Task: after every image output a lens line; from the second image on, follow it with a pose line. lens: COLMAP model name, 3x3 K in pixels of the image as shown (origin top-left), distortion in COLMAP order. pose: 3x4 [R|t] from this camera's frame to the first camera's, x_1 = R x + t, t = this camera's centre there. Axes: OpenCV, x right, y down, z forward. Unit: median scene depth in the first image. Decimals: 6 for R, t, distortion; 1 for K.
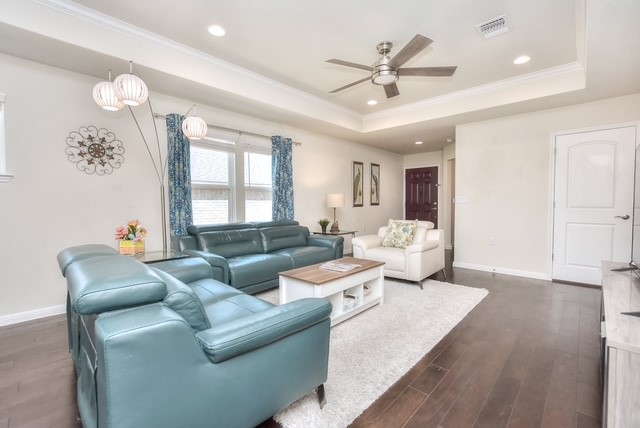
lens RADIAL K [[278.8, 0, 314.7], [0, 278.8, 210.2], [0, 0, 1]] dist [-0.027154, -0.000070]
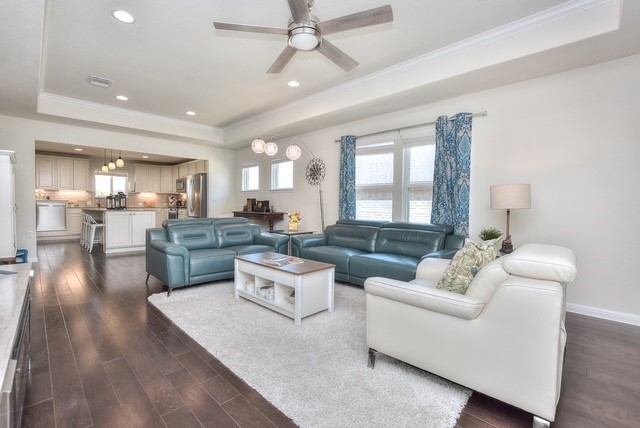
lens RADIAL K [[278.8, 0, 316.8], [0, 278.8, 214.2], [0, 0, 1]] dist [-0.027154, -0.000070]
pose [[0.016091, 0.036747, -0.999195, 0.722808], [-0.036299, 0.998687, 0.036143, -0.008545], [0.999211, 0.035688, 0.017404, 0.714070]]
